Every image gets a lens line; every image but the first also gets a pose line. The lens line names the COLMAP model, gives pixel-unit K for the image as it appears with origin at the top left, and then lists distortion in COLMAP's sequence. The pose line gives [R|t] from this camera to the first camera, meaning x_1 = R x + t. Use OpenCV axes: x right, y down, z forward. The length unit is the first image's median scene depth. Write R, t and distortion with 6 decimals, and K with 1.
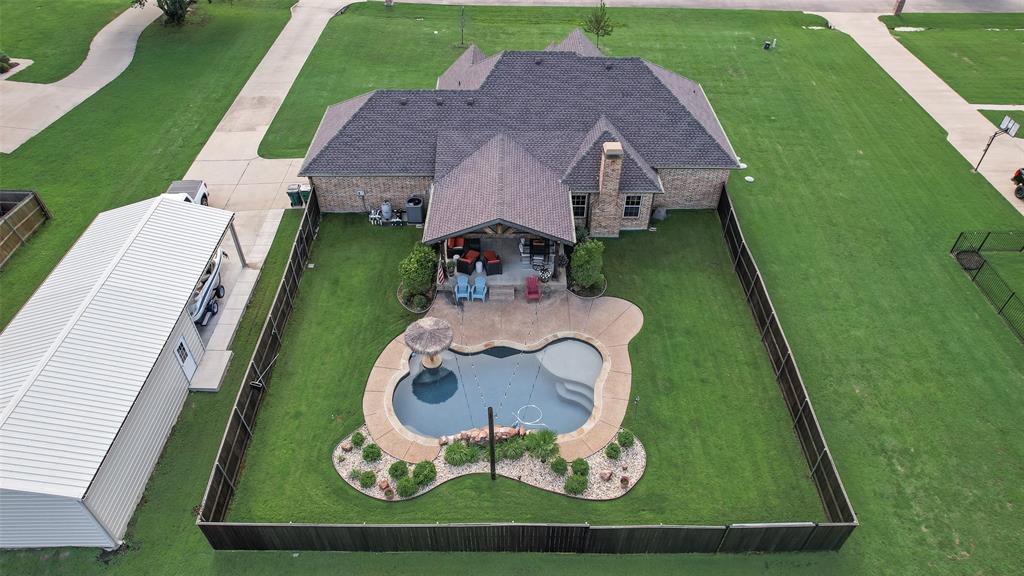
lens RADIAL K [[648.0, 0, 514.4], [0, 648.0, 291.6], [0, 0, 1]] dist [-0.038525, 0.006353]
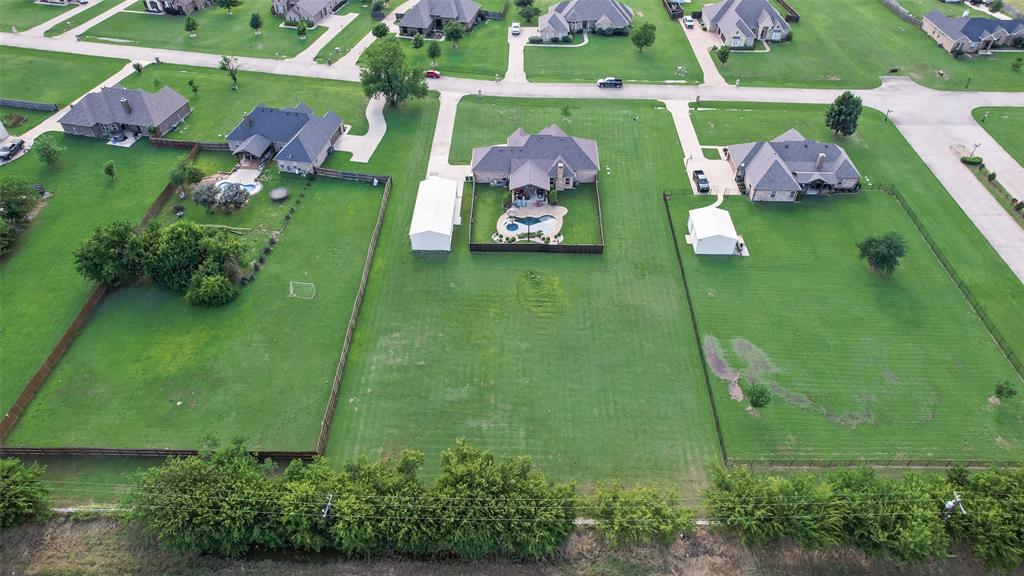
lens RADIAL K [[648.0, 0, 511.4], [0, 648.0, 284.3], [0, 0, 1]] dist [-0.038525, 0.006353]
pose [[0.999682, 0.011026, -0.022685, -0.034993], [-0.010736, 0.999860, 0.012849, 0.397447], [0.022824, -0.012601, 0.999660, -2.603361]]
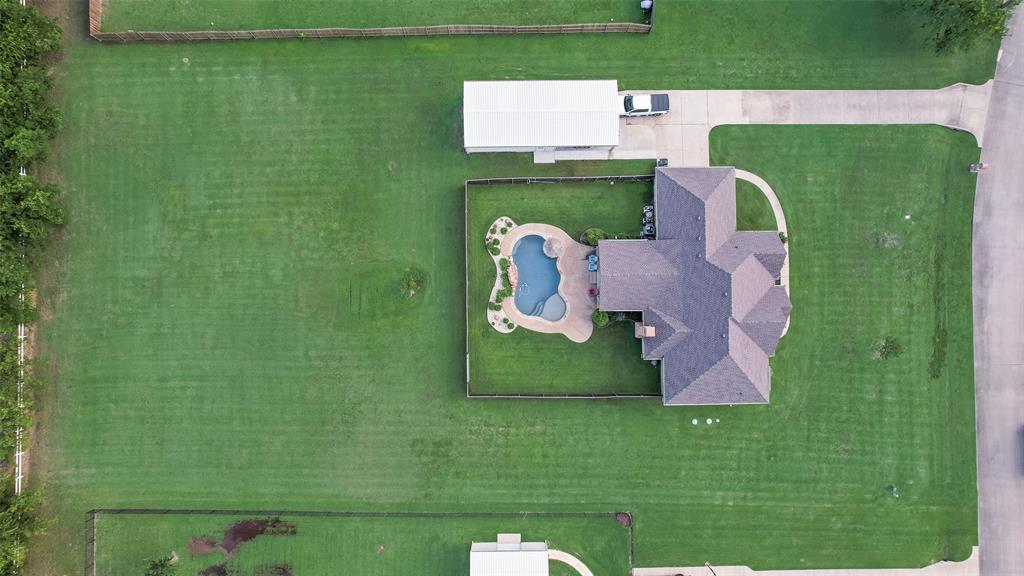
lens RADIAL K [[648.0, 0, 512.8], [0, 648.0, 284.0], [0, 0, 1]] dist [-0.038525, 0.006353]
pose [[0.005666, 0.999302, -0.036937, 0.076789], [-0.680034, 0.030932, 0.732528, -1.334799], [0.733159, 0.020968, 0.679734, -0.615714]]
